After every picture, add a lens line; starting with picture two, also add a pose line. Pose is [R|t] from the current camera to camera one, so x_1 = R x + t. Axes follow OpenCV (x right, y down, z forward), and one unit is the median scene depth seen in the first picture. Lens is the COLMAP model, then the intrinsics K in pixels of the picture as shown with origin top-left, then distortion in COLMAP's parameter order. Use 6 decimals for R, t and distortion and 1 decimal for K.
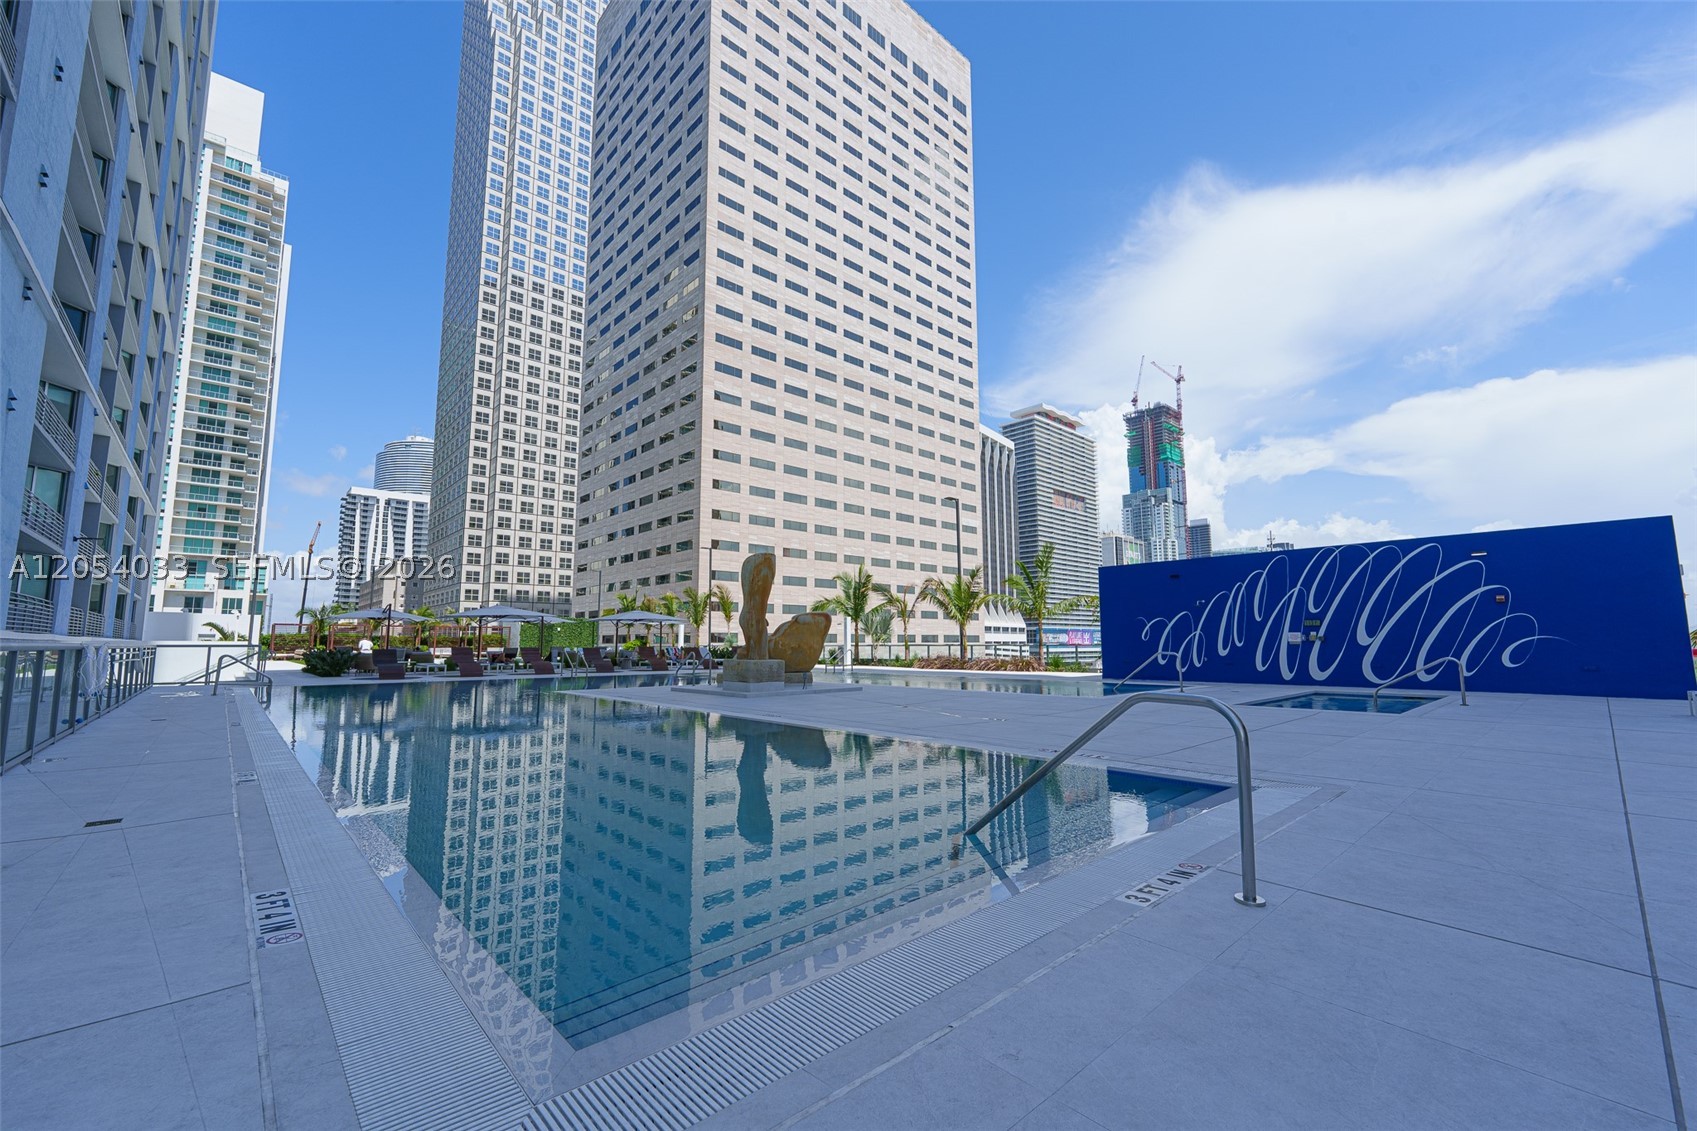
lens RADIAL K [[680.8, 0, 849.6], [0, 680.8, 568.0], [0, 0, 1]] dist [-0.000552, -0.000180]
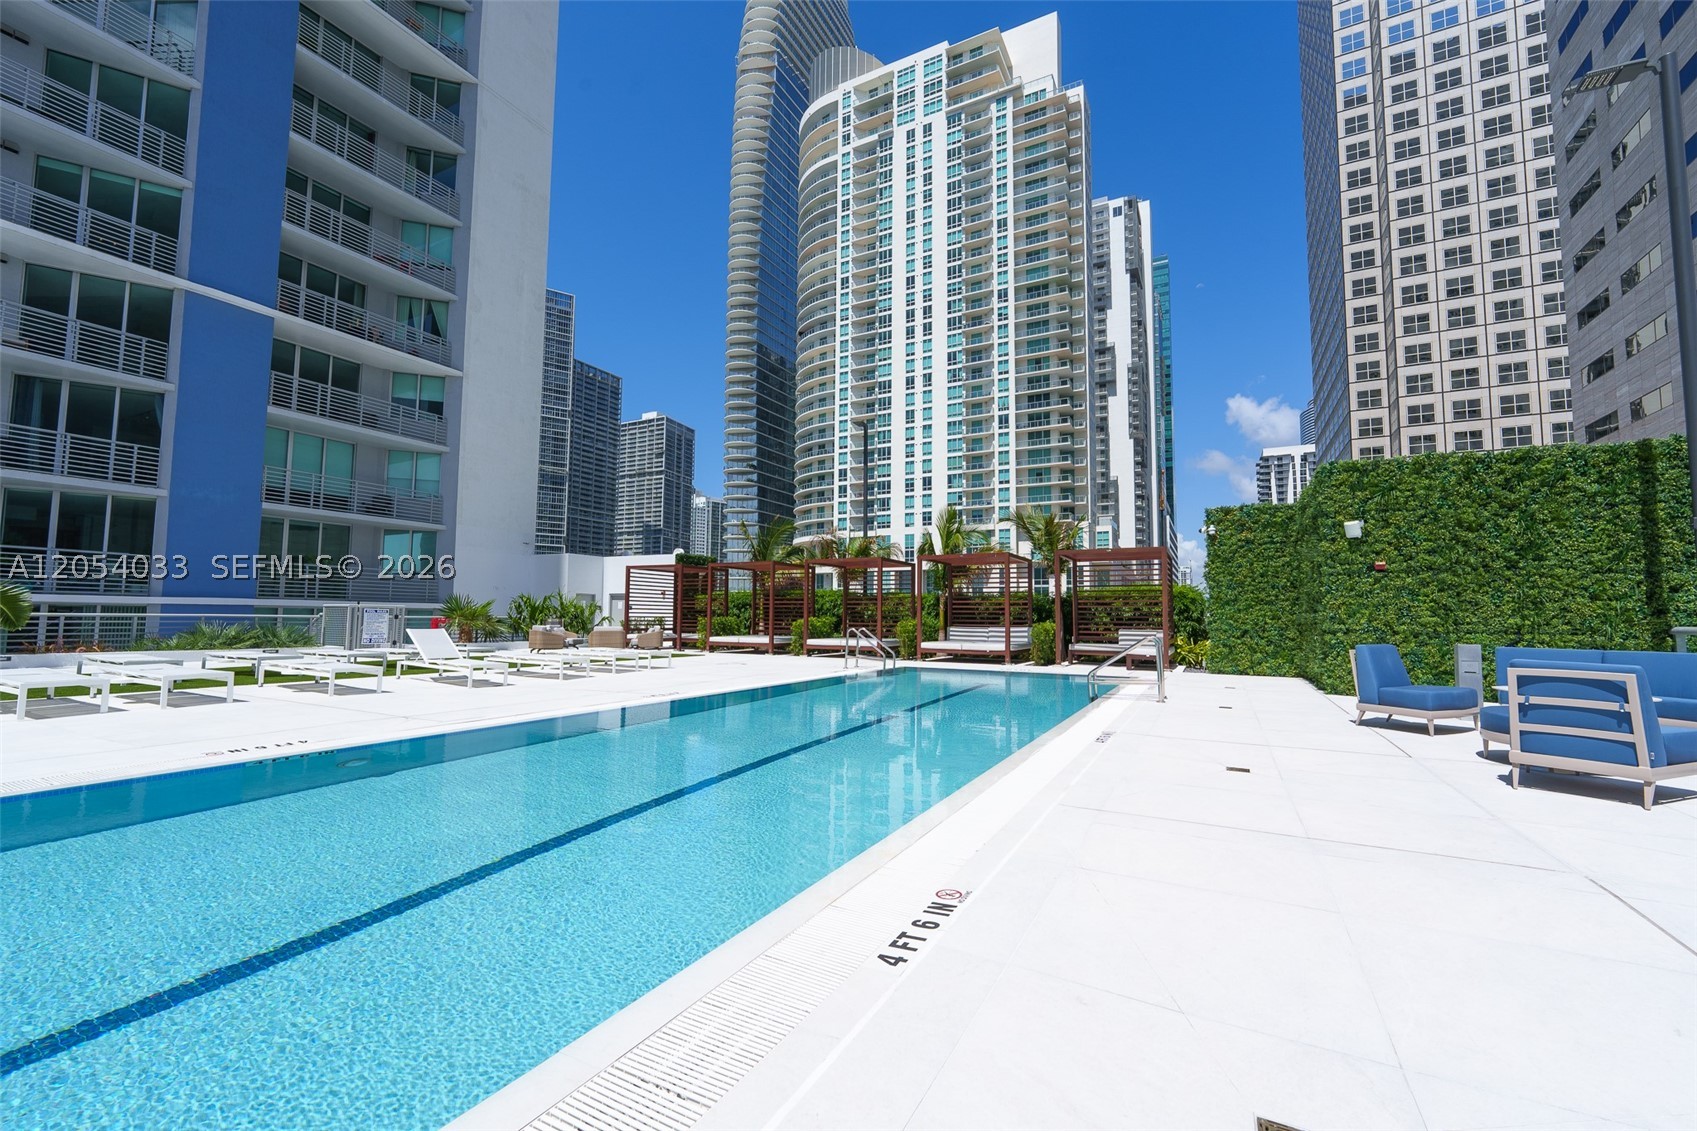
lens RADIAL K [[684.9, 0, 848.1], [0, 684.9, 570.4], [0, 0, 1]] dist [0.002494, -0.002489]
pose [[0.331009, -0.059810, -0.941730, -0.153821], [0.095416, 0.994996, -0.029655, 0.046494], [0.938791, -0.080040, 0.335059, 0.410167]]
